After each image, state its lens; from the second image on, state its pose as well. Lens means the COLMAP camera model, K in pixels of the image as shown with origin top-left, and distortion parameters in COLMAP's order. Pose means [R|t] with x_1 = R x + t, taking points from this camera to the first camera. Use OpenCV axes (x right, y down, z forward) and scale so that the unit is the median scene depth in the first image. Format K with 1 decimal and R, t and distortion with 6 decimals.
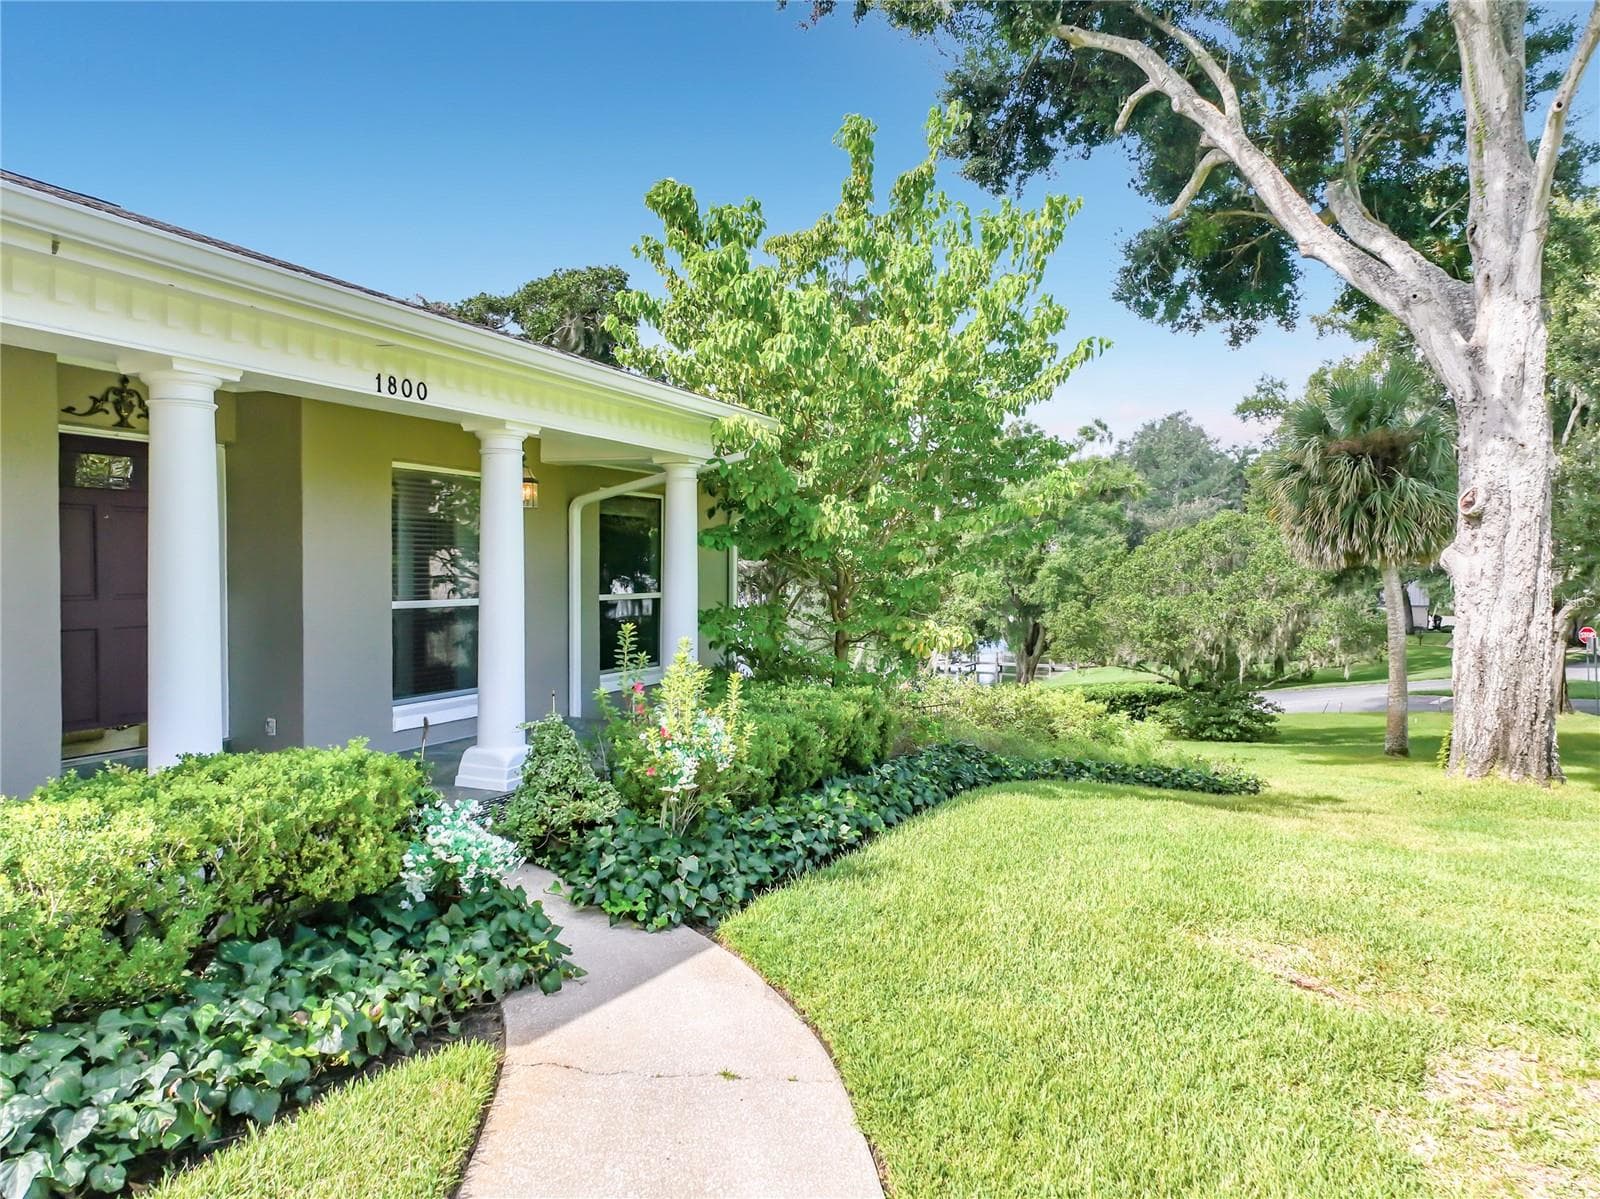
lens RADIAL K [[1178.2, 0, 796.6], [0, 1178.2, 595.3], [0, 0, 1]] dist [-0.010488, 0.000233]
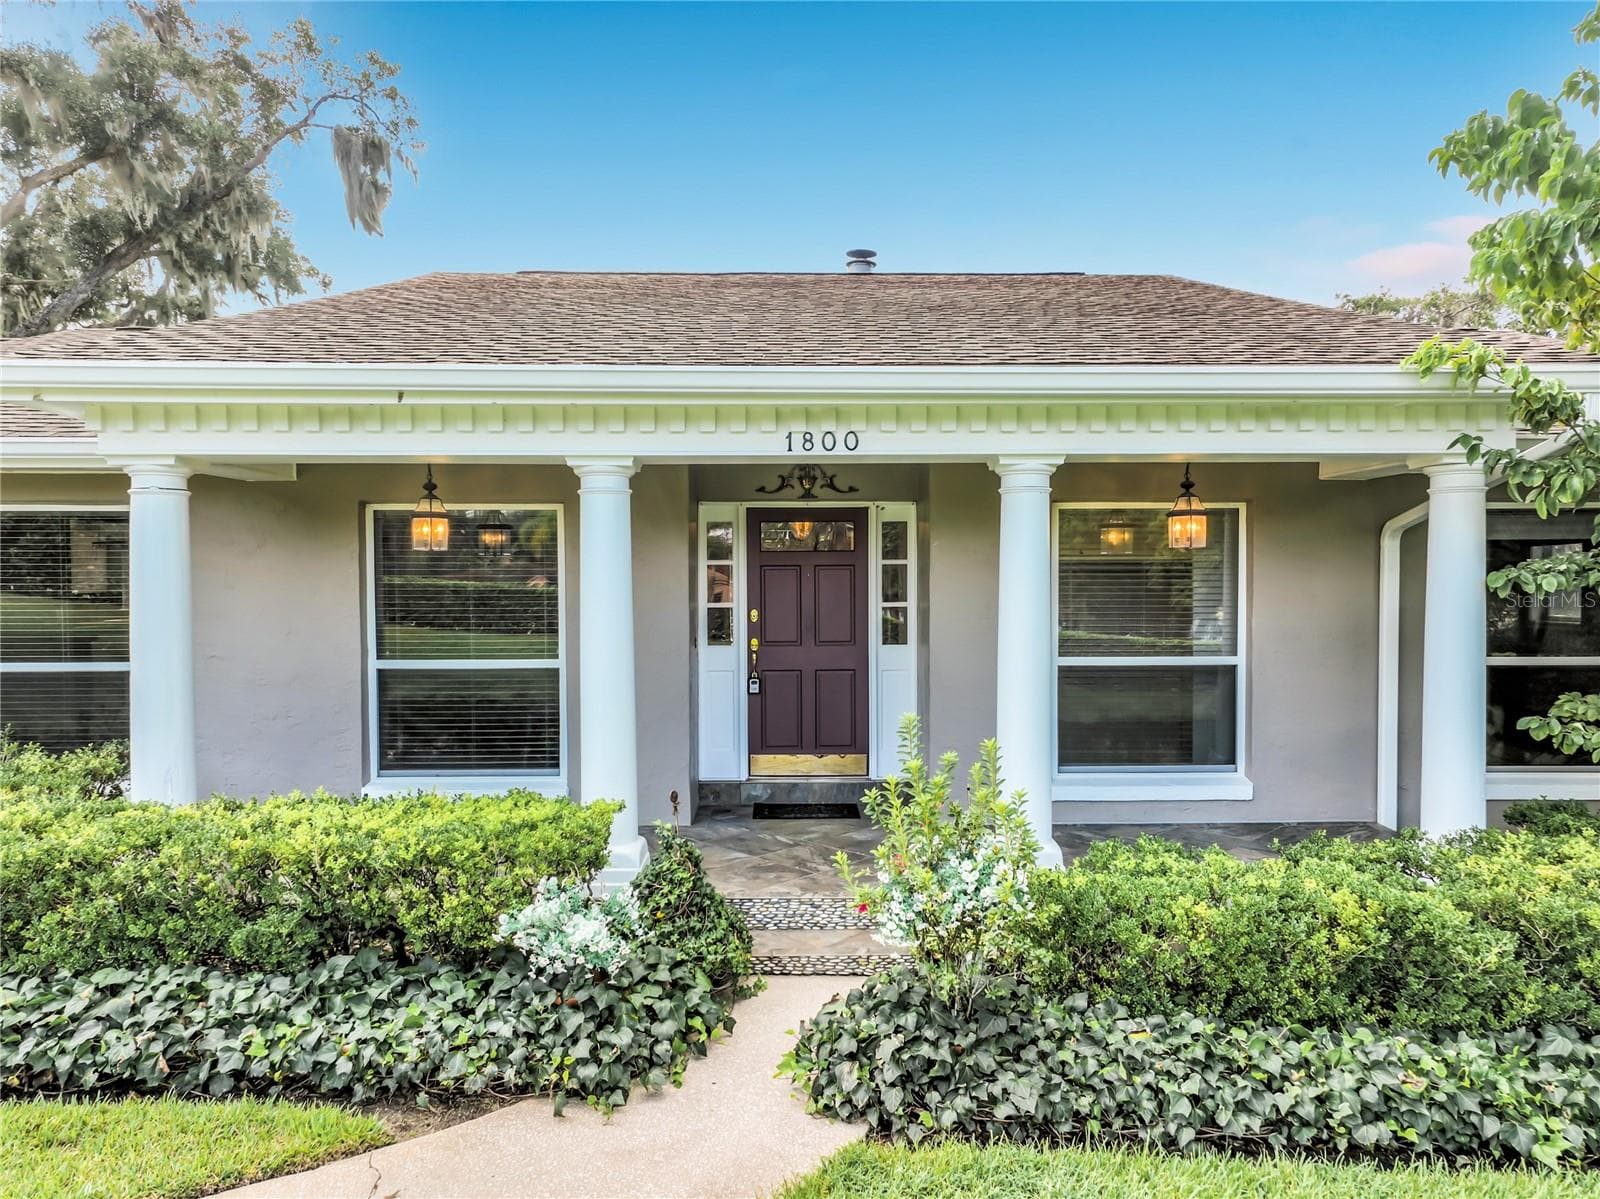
lens RADIAL K [[1178.2, 0, 798.1], [0, 1178.2, 603.2], [0, 0, 1]] dist [-0.010488, 0.000233]
pose [[0.402496, 0.001698, -0.915420, 0.483159], [-0.010370, 0.999943, -0.002705, -0.039031], [0.915363, 0.010581, 0.402490, 0.545404]]
